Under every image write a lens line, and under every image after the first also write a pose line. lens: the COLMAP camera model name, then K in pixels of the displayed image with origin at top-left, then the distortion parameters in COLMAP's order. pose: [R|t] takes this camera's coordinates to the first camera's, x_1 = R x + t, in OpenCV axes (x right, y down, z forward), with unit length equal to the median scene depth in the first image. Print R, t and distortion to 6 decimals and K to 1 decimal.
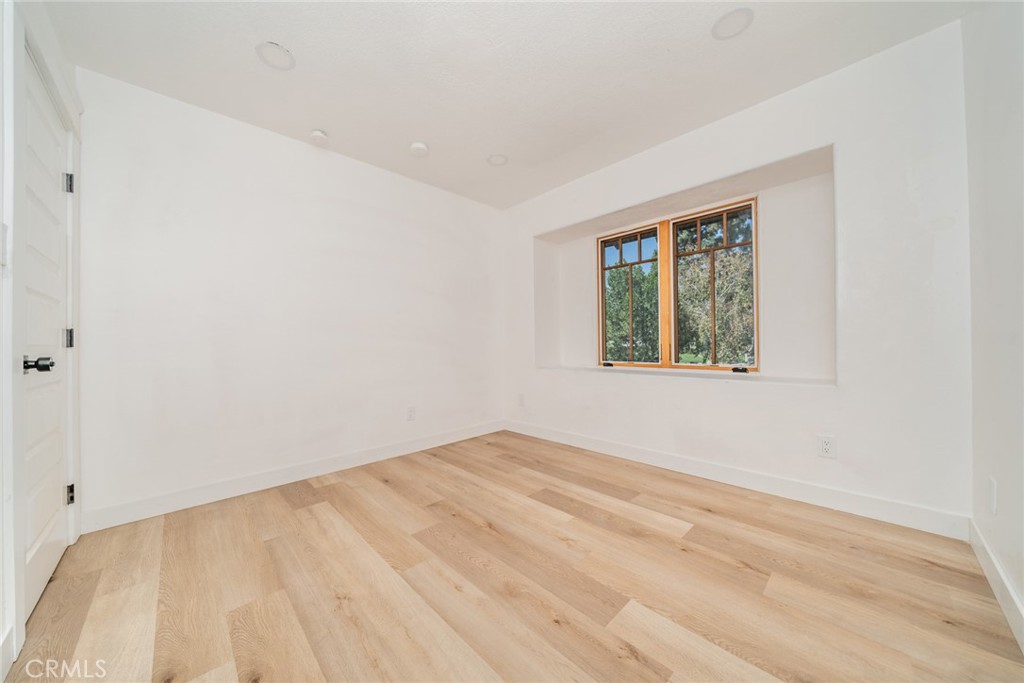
lens RADIAL K [[349.0, 0, 507.1], [0, 349.0, 343.5], [0, 0, 1]] dist [-0.007354, 0.000004]
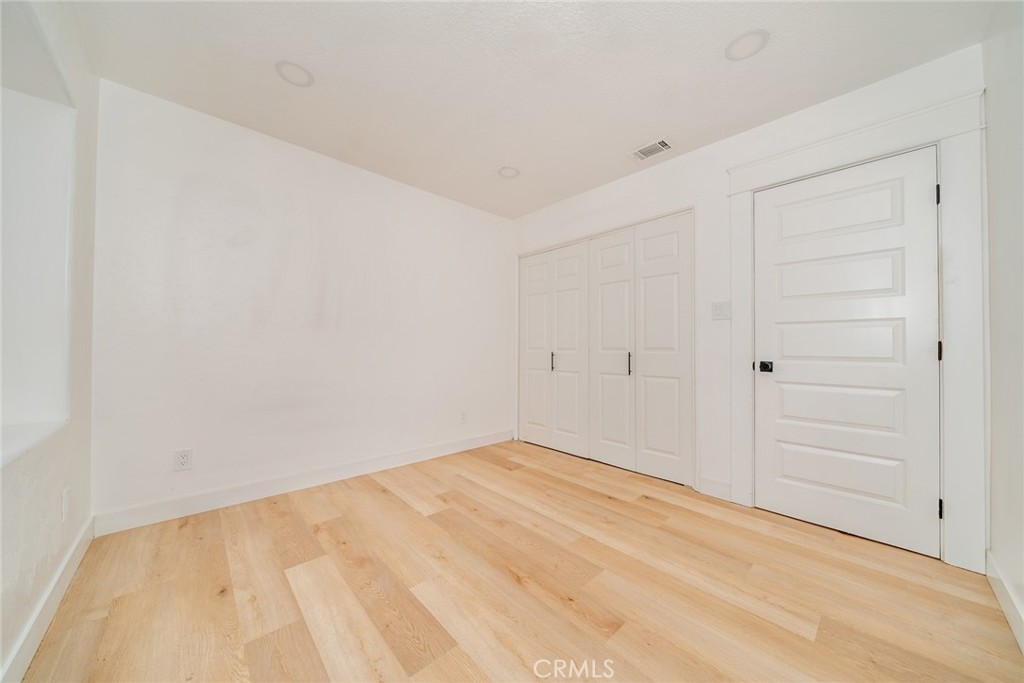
lens RADIAL K [[349.0, 0, 507.1], [0, 349.0, 343.5], [0, 0, 1]] dist [-0.007354, 0.000004]
pose [[-0.999756, 0.008950, 0.020208, -0.047844], [0.008733, 0.999904, -0.010801, -0.036940], [-0.020302, -0.010622, -0.999737, 2.043538]]
